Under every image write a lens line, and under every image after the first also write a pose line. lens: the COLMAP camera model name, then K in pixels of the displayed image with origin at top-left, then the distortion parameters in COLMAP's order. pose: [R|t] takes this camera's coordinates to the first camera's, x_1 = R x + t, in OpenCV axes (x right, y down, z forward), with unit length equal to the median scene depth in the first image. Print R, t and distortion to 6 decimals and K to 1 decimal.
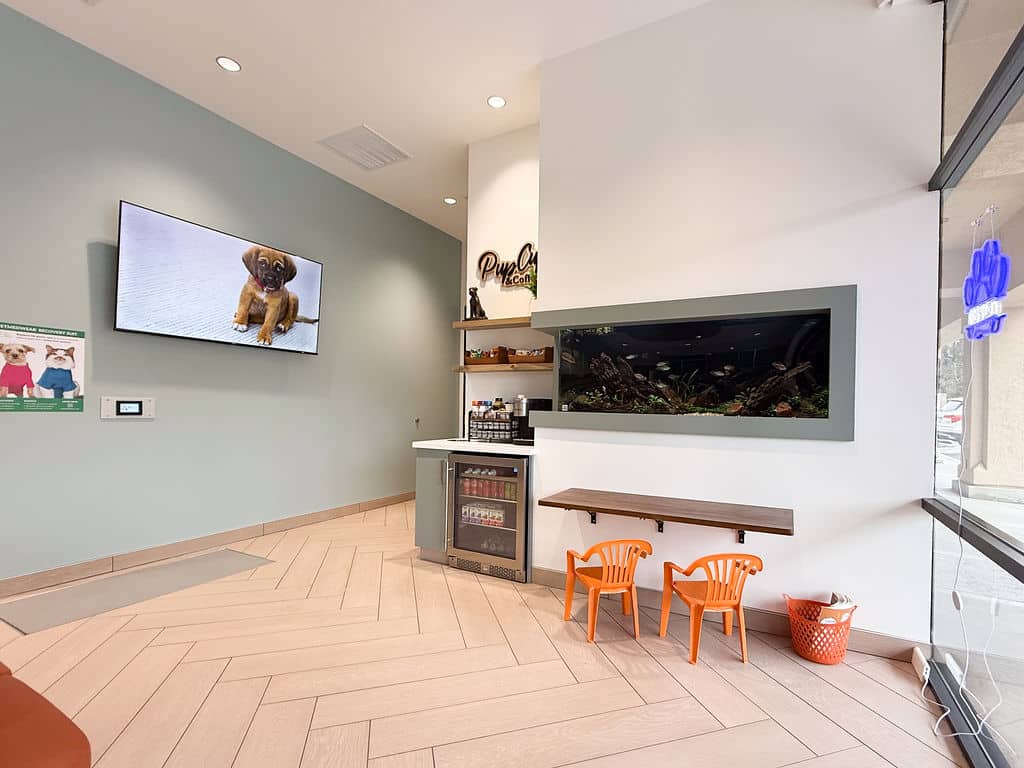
lens RADIAL K [[428.4, 0, 516.4], [0, 428.4, 412.1], [0, 0, 1]] dist [-0.002489, -0.000131]
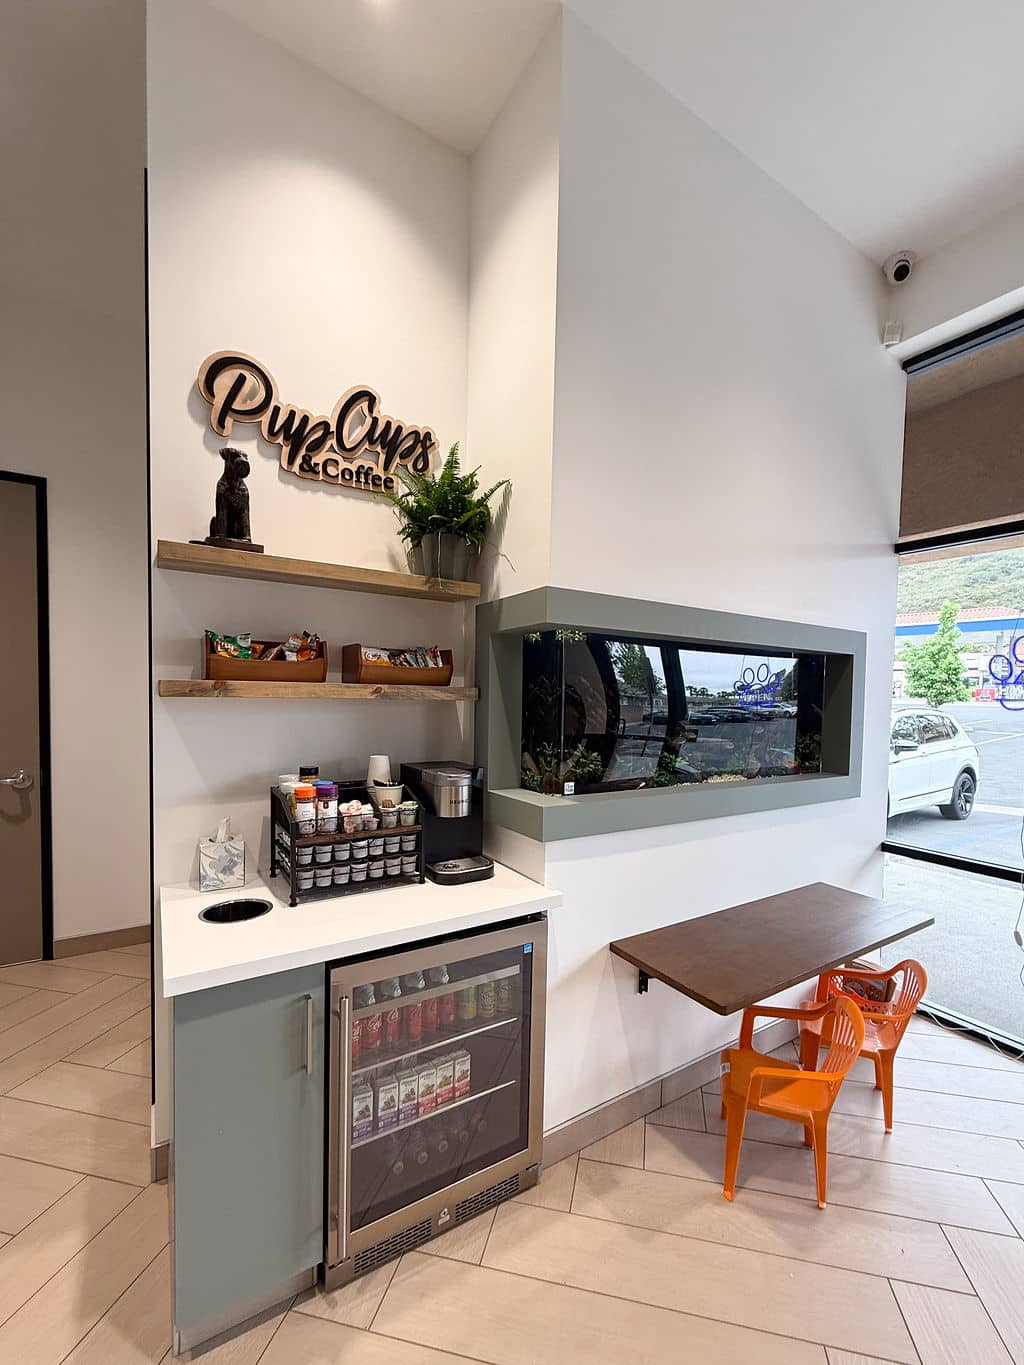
lens RADIAL K [[571.0, 0, 513.4], [0, 571.0, 725.6], [0, 0, 1]] dist [-0.002489, -0.000131]
pose [[0.502274, -0.059790, 0.862639, -0.392883], [0.009744, 0.997935, 0.063494, -0.101390], [-0.864654, -0.023486, 0.501819, 0.580541]]
